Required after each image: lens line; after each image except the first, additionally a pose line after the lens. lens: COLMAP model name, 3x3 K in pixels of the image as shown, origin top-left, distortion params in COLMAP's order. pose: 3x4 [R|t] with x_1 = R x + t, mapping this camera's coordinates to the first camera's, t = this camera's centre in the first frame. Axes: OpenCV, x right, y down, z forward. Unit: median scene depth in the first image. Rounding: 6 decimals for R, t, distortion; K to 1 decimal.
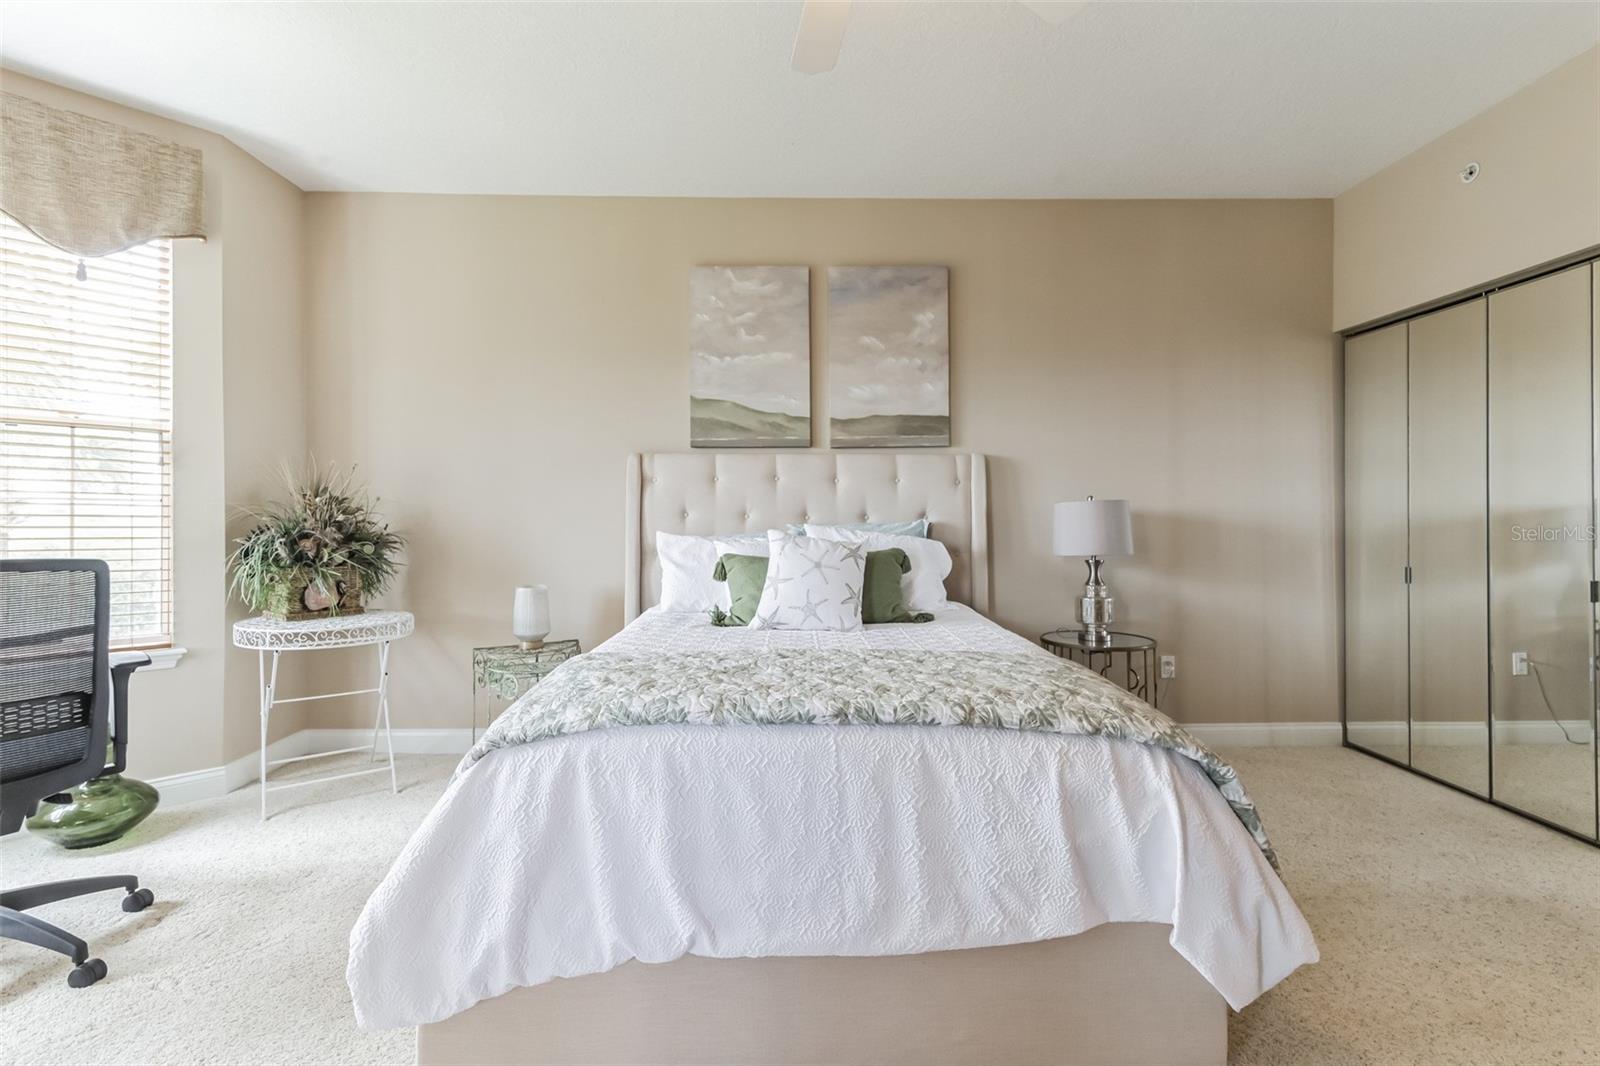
lens RADIAL K [[716.2, 0, 794.1], [0, 716.2, 523.3], [0, 0, 1]] dist [0.012490, -0.001523]
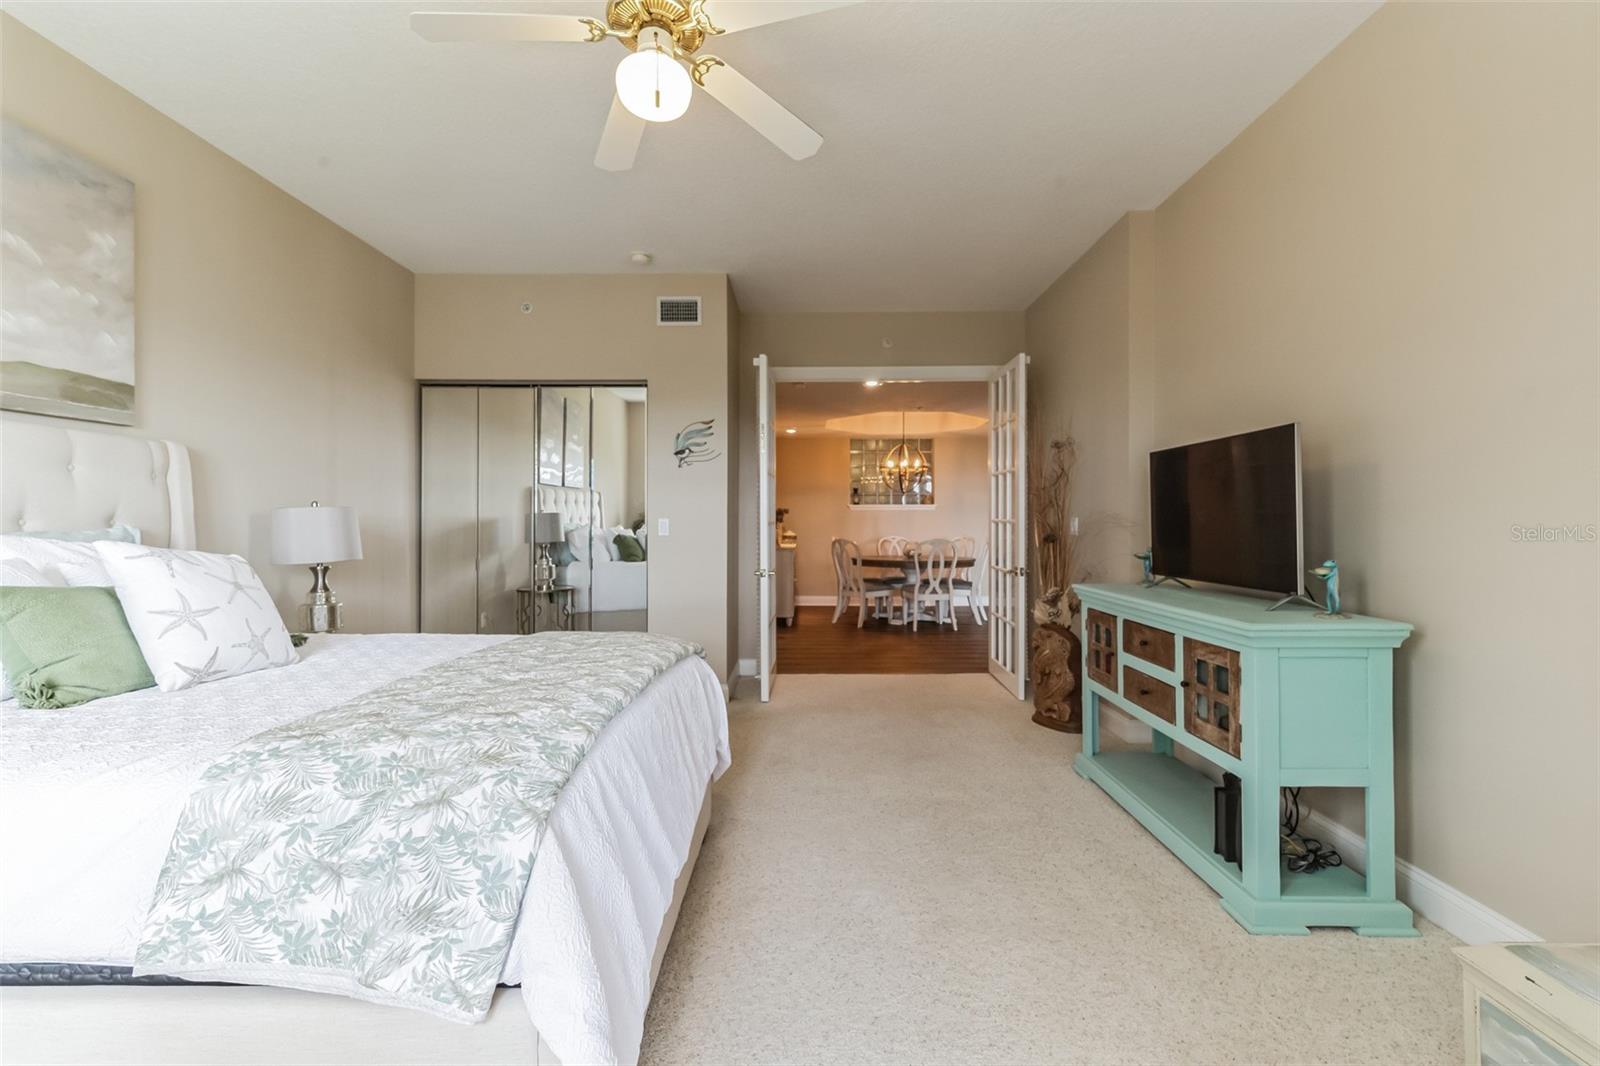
lens RADIAL K [[716.2, 0, 795.2], [0, 716.2, 526.6], [0, 0, 1]] dist [0.012490, -0.001523]
pose [[0.038173, -0.000680, 0.999271, -0.516715], [0.009266, 0.999957, 0.000326, 0.002191], [-0.999228, 0.009247, 0.038177, 0.297240]]
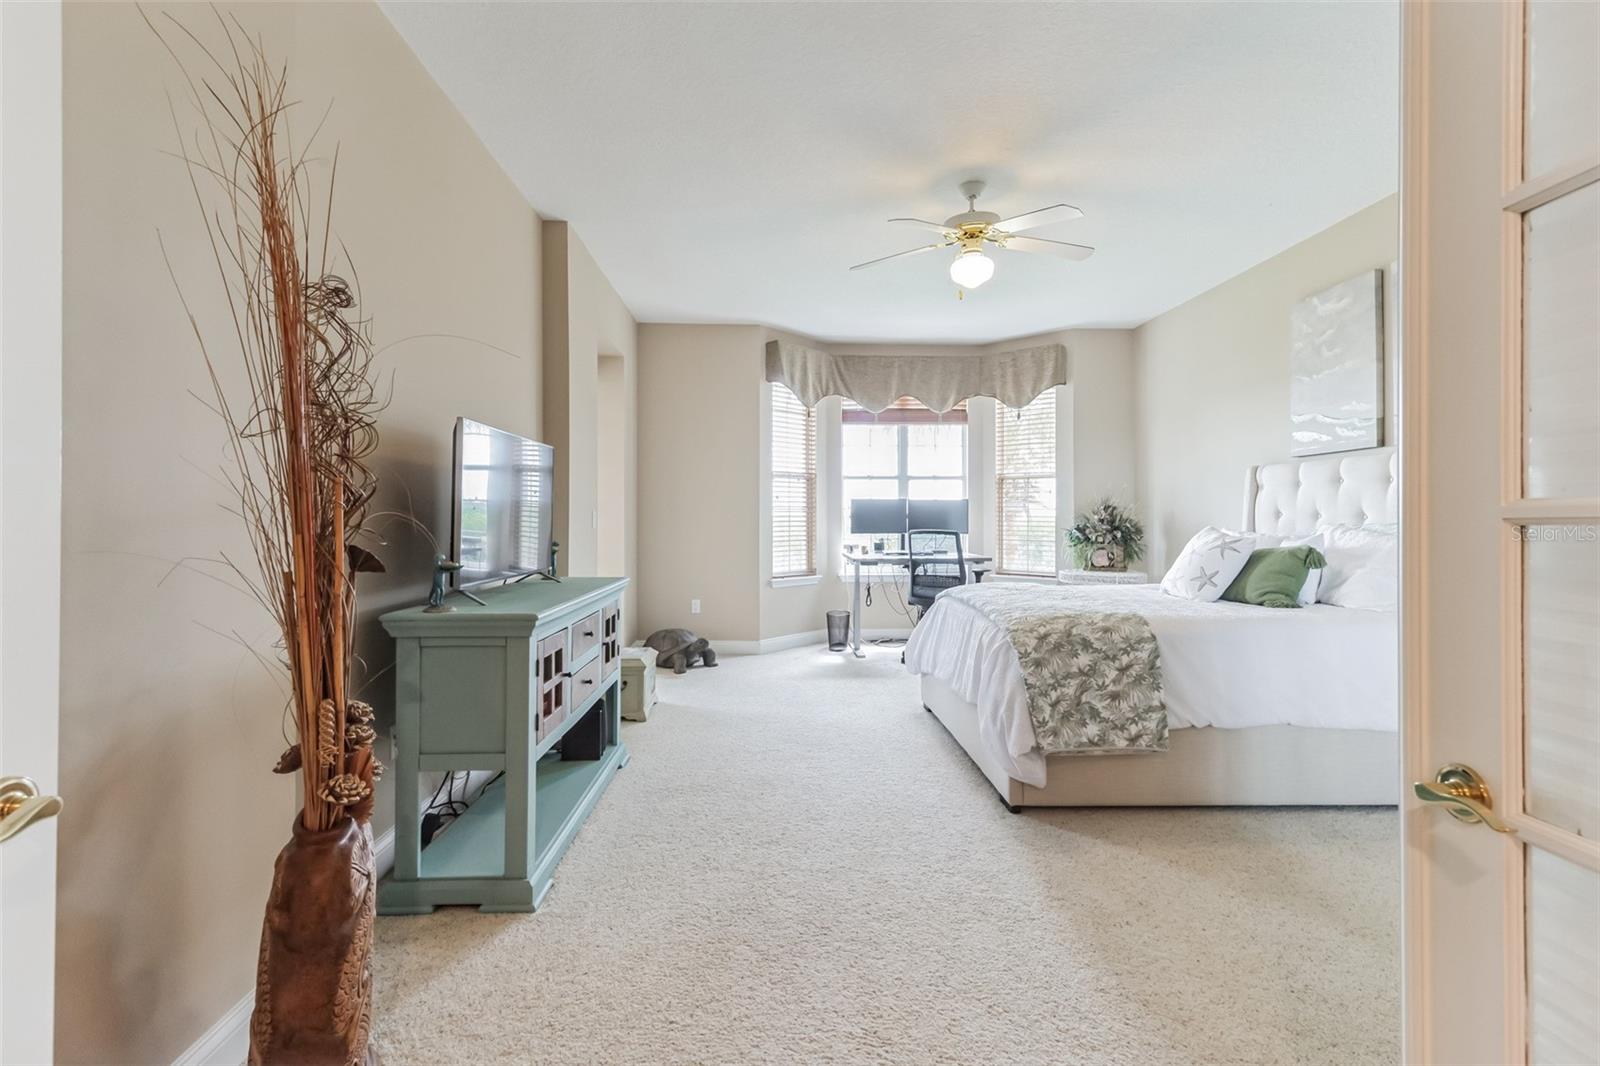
lens RADIAL K [[716.2, 0, 798.9], [0, 716.2, 521.5], [0, 0, 1]] dist [0.012490, -0.001523]
pose [[0.007739, 0.006555, -0.999949, 1.037510], [-0.010697, 0.999922, 0.006472, 0.000403], [0.999913, 0.010646, 0.007809, 0.182073]]
